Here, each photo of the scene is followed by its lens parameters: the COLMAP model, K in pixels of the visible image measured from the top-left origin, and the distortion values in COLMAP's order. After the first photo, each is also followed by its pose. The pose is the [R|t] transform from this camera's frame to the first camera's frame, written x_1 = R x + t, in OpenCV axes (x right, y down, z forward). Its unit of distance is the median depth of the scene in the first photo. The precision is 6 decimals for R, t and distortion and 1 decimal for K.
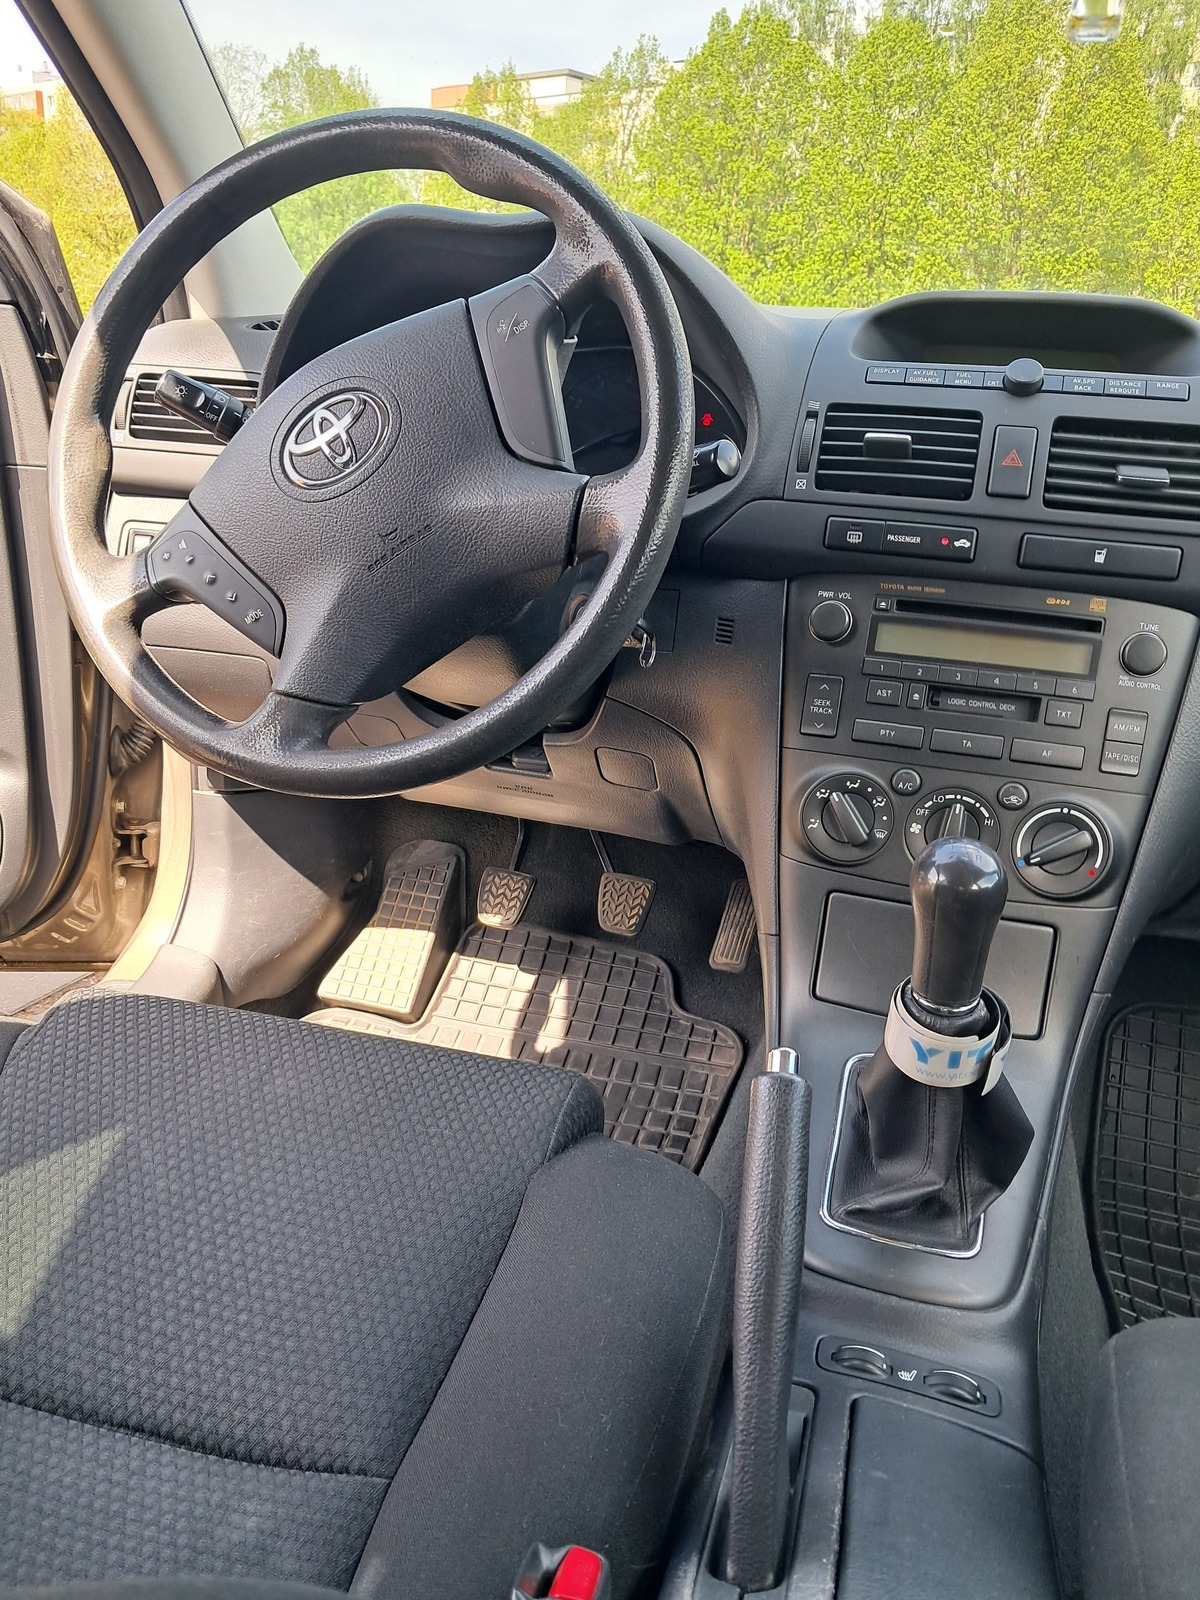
lens RADIAL K [[1271.8, 0, 600.0], [0, 1271.8, 800.0], [0, 0, 1]] dist [0.042279, -0.076860]
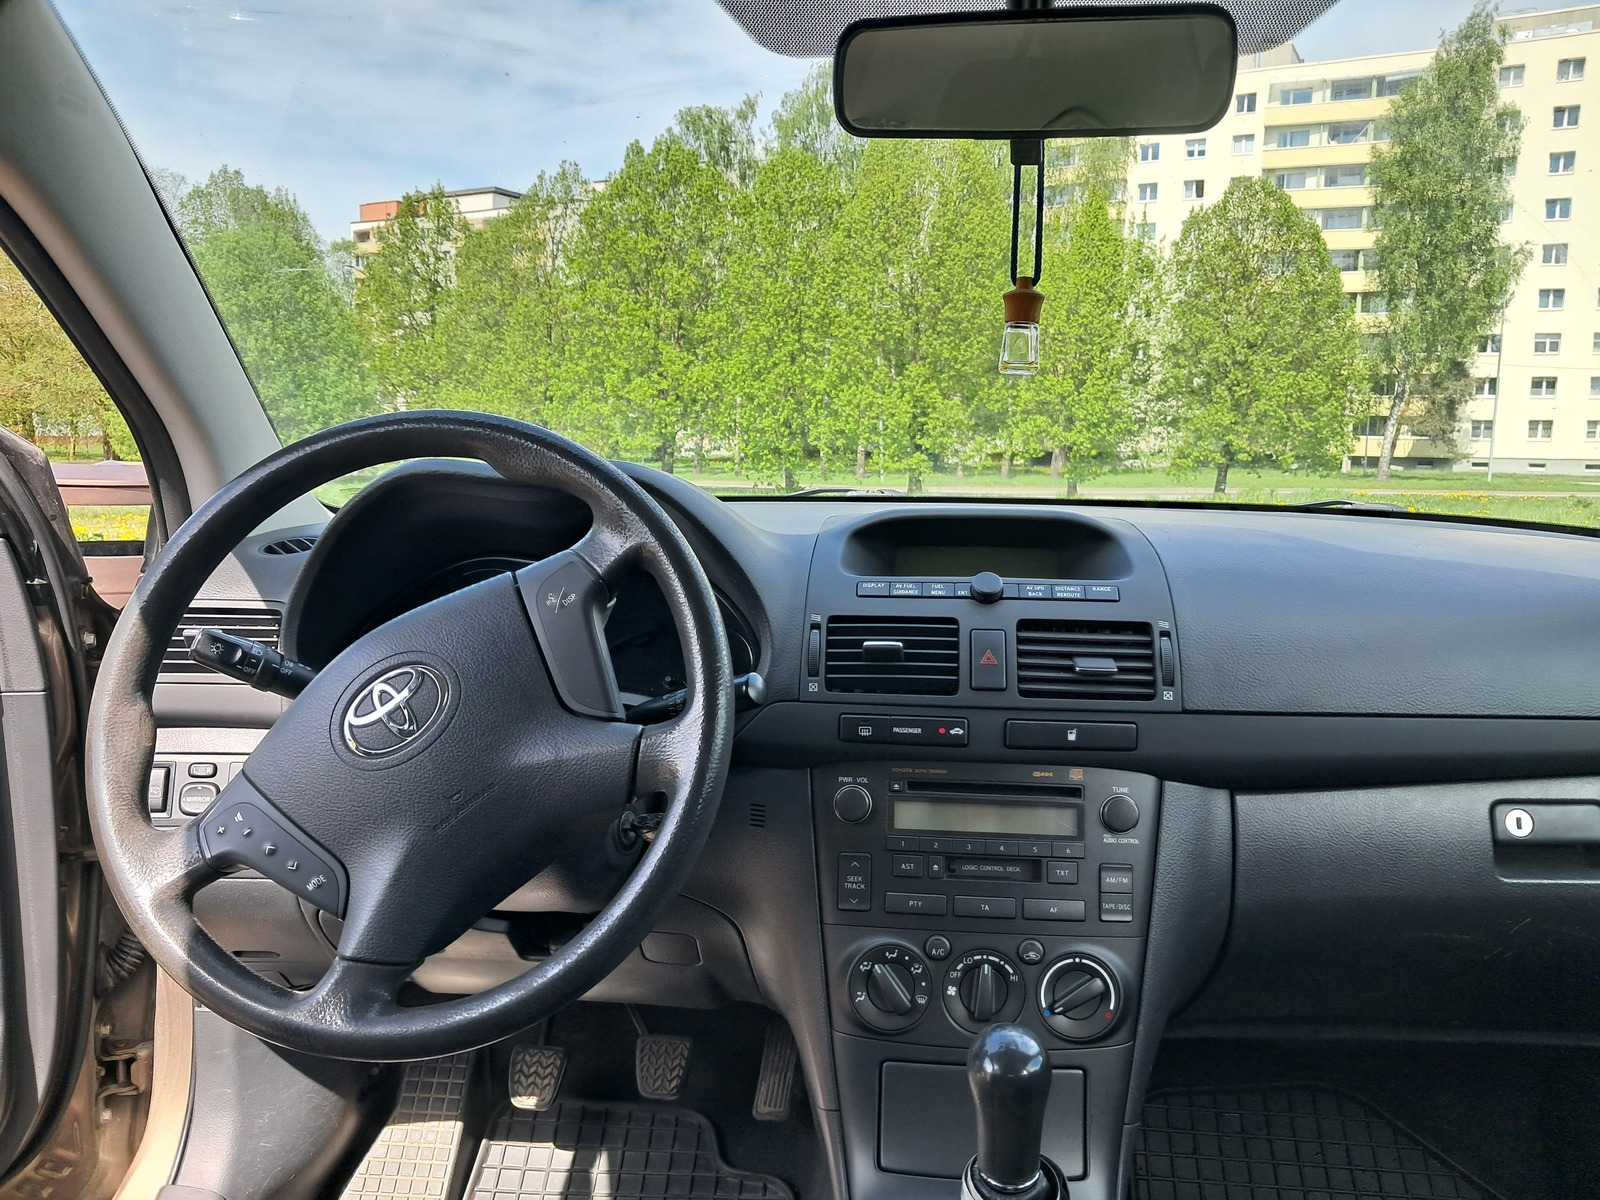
lens RADIAL K [[1271.8, 0, 834.3], [0, 1271.8, 570.7], [0, 0, 1]] dist [0.042279, -0.076860]
pose [[0.972946, -0.069074, 0.220466, -0.056226], [0.114656, 0.972817, -0.201200, -0.099455], [-0.200576, 0.221035, 0.954418, -0.089866]]
